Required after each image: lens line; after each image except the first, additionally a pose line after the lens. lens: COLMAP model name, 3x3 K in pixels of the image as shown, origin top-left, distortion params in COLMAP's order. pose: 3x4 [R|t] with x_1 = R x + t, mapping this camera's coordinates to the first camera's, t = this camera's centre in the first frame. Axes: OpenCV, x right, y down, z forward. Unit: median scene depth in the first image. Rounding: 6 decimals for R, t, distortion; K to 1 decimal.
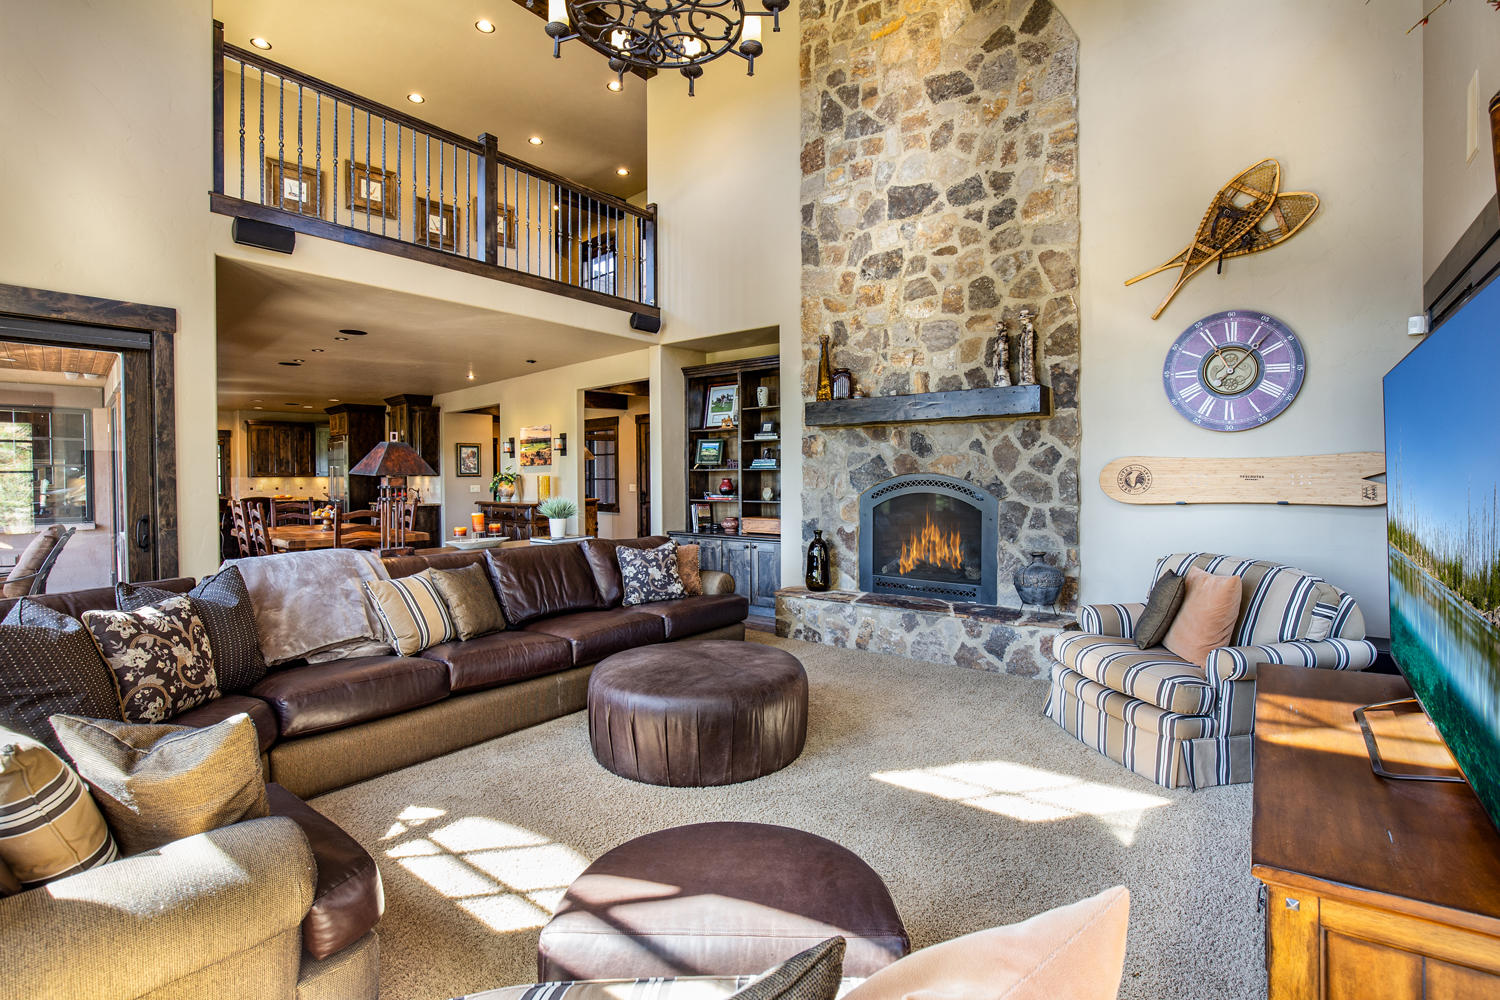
lens RADIAL K [[692.4, 0, 757.6], [0, 692.4, 483.9], [0, 0, 1]] dist [-0.027803, 0.002835]
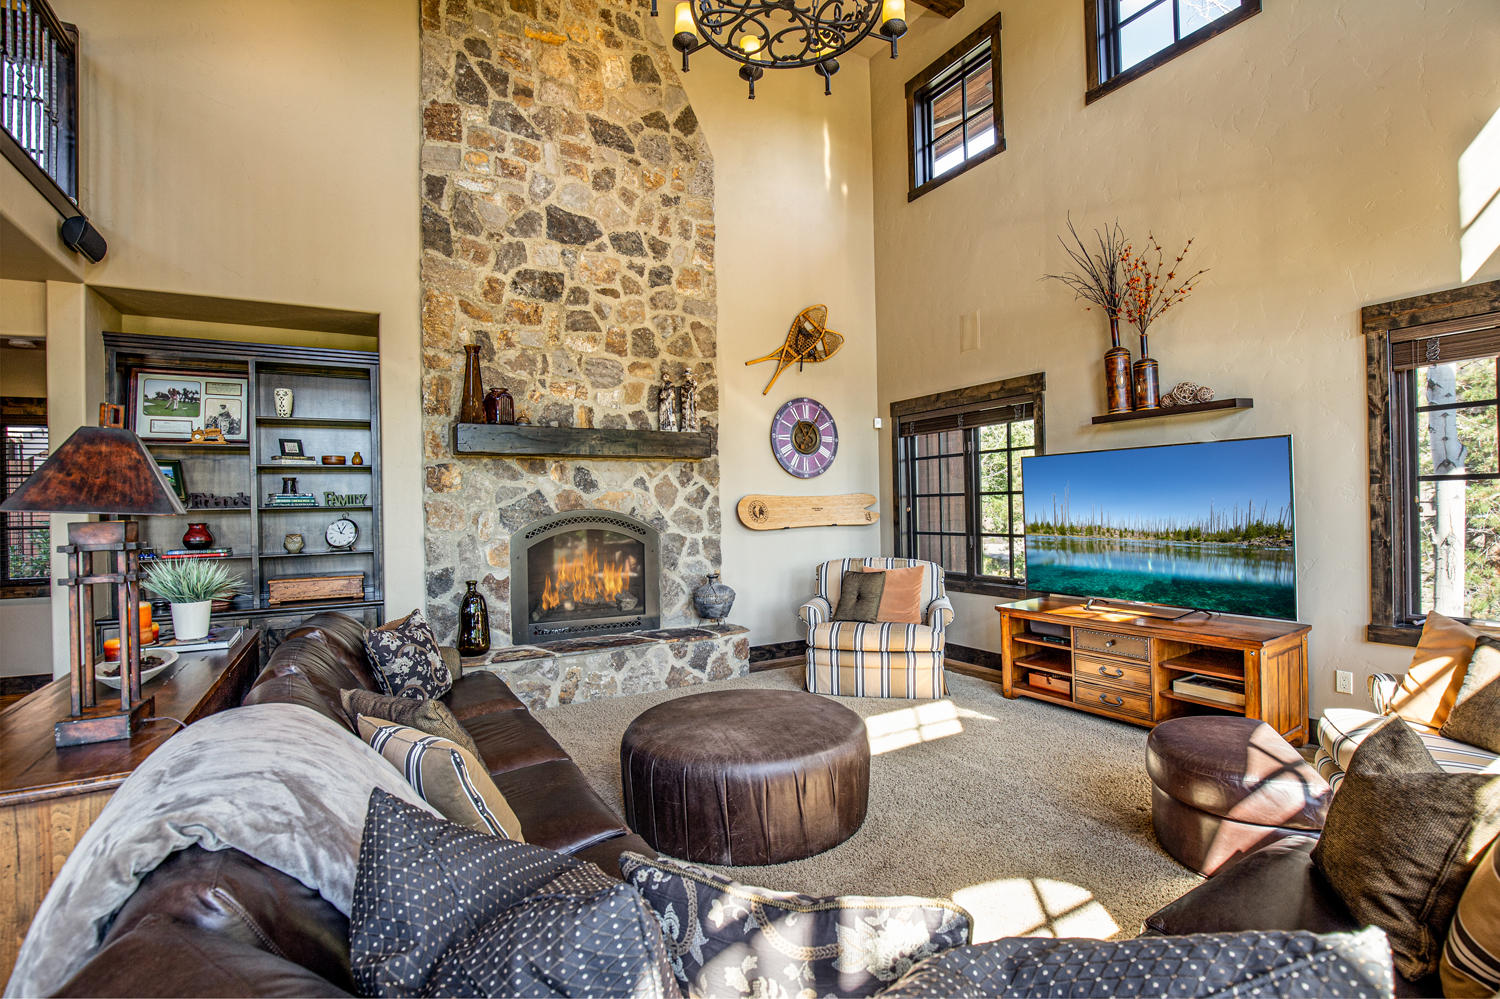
lens RADIAL K [[692.4, 0, 727.1], [0, 692.4, 503.3], [0, 0, 1]] dist [-0.027803, 0.002835]
pose [[0.398089, 0.001988, 0.917344, -0.595356], [0.028522, 0.999487, -0.014544, -0.004367], [-0.916903, 0.031954, 0.397829, 0.438369]]
